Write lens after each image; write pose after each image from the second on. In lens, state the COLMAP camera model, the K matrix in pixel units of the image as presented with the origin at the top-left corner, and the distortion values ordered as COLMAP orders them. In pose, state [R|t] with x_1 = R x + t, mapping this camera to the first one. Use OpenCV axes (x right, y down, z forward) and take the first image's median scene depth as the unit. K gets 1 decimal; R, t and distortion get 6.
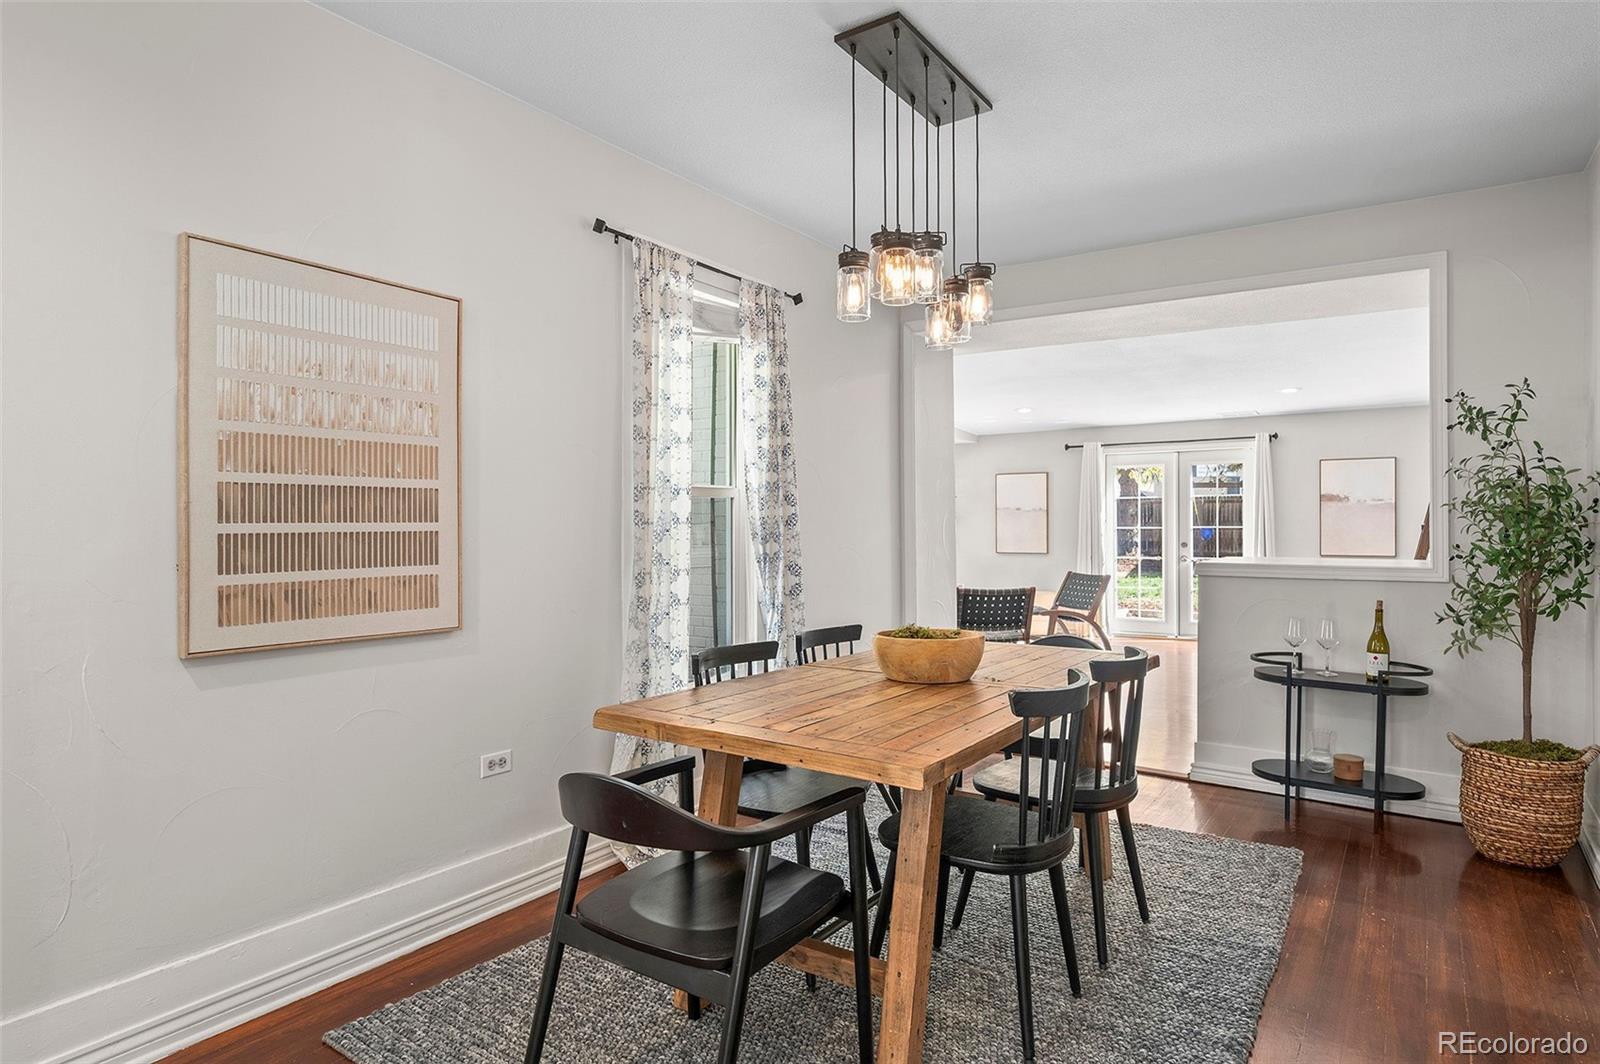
lens RADIAL K [[908.9, 0, 801.6], [0, 908.9, 541.5], [0, 0, 1]] dist [-0.000589, 0.000070]
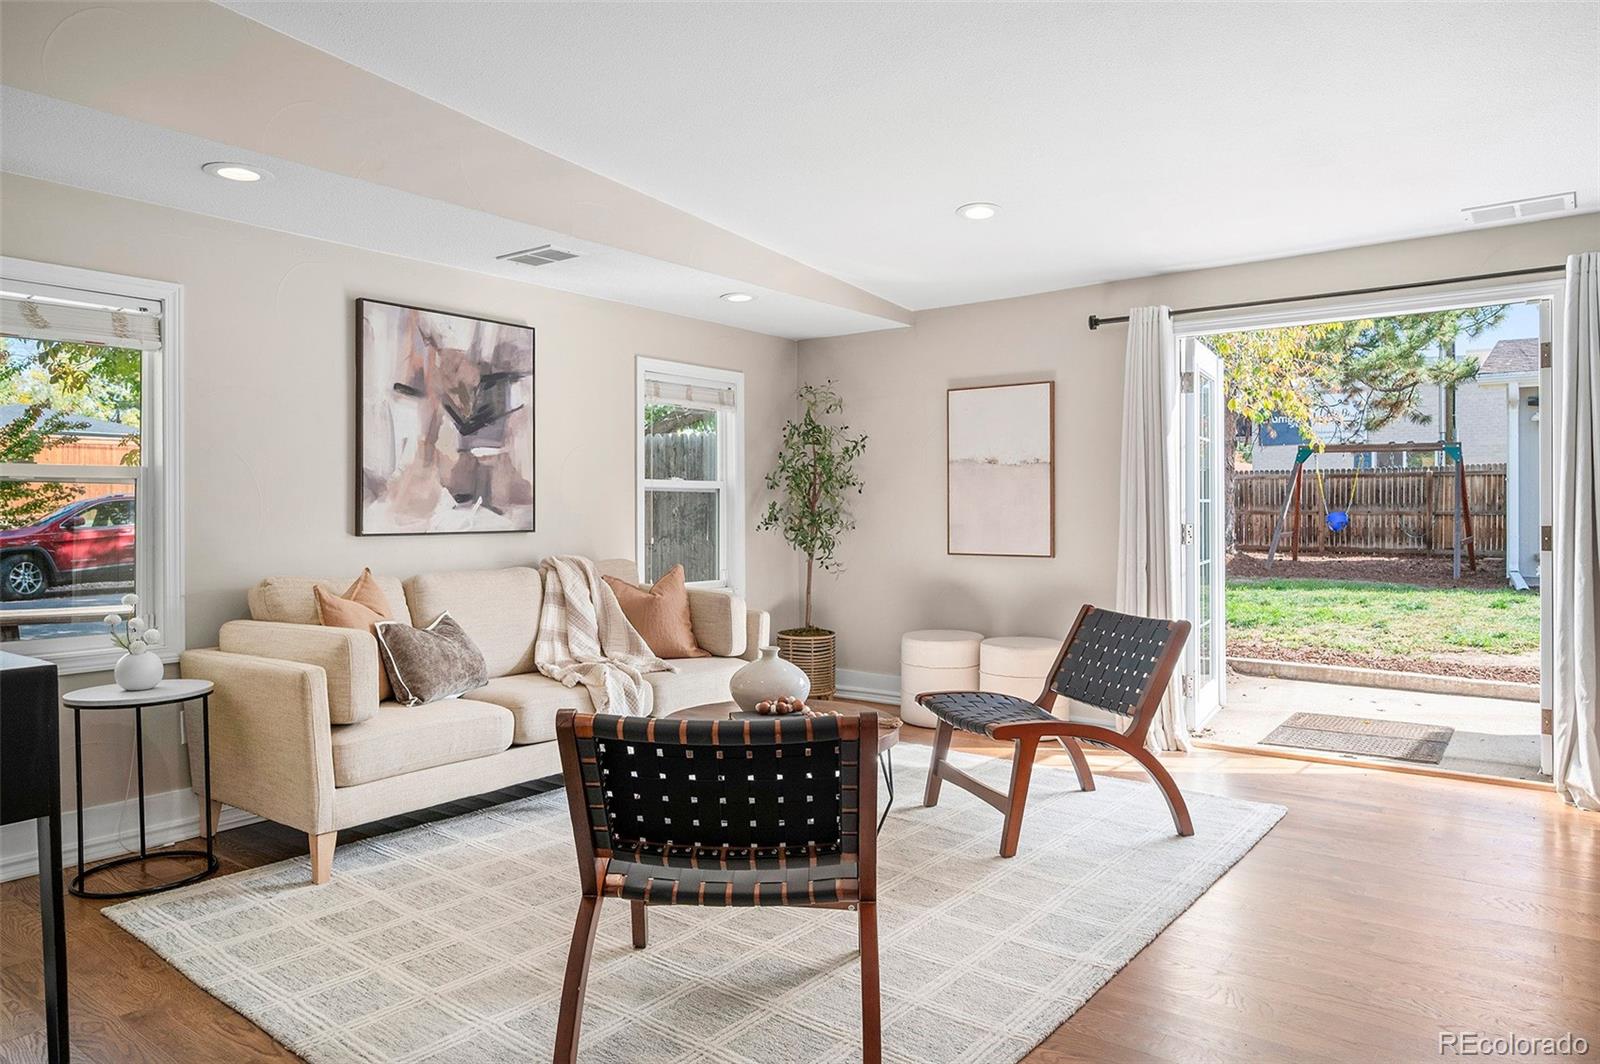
lens RADIAL K [[1011.2, 0, 797.8], [0, 1011.2, 507.7], [0, 0, 1]] dist [0.003948, 0.000626]
pose [[0.998852, 0.003598, -0.047763, 0.194220], [-0.004580, 0.999780, -0.020470, -0.000722], [0.047679, 0.020665, 0.998649, 0.563307]]
